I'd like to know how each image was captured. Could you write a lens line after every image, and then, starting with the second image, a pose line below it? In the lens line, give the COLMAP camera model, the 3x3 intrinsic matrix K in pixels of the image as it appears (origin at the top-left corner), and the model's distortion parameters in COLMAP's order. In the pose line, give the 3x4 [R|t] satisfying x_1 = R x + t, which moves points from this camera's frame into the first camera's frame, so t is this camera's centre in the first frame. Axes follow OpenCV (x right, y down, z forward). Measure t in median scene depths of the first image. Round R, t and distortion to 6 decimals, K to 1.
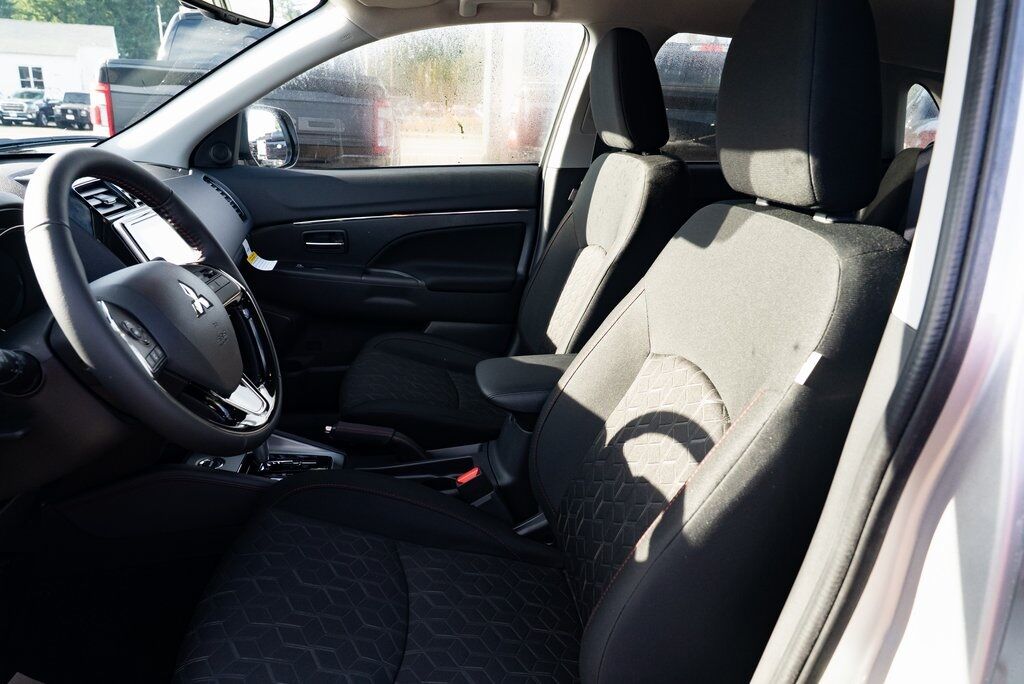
lens RADIAL K [[701.3, 0, 520.2], [0, 701.3, 344.0], [0, 0, 1]] dist [-0.018830, 0.013082]
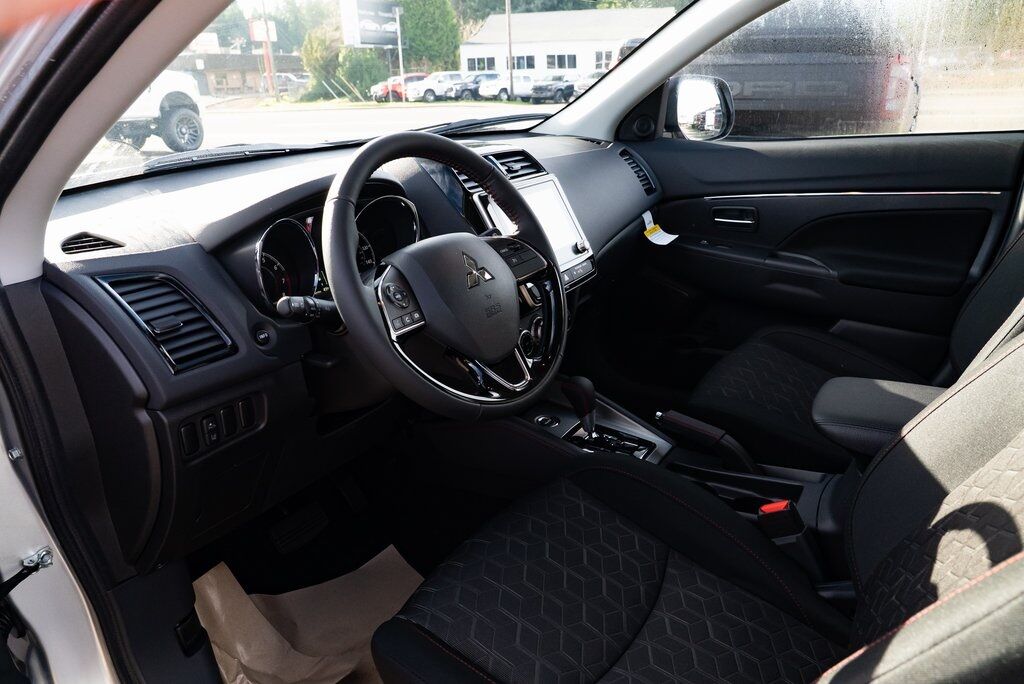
lens RADIAL K [[701.3, 0, 513.7], [0, 701.3, 347.2], [0, 0, 1]] dist [-0.018830, 0.013082]
pose [[0.757303, 0.171720, -0.630083, 0.124679], [-0.141196, 0.985044, 0.098754, -0.028163], [0.637618, 0.014178, 0.770222, 0.091419]]
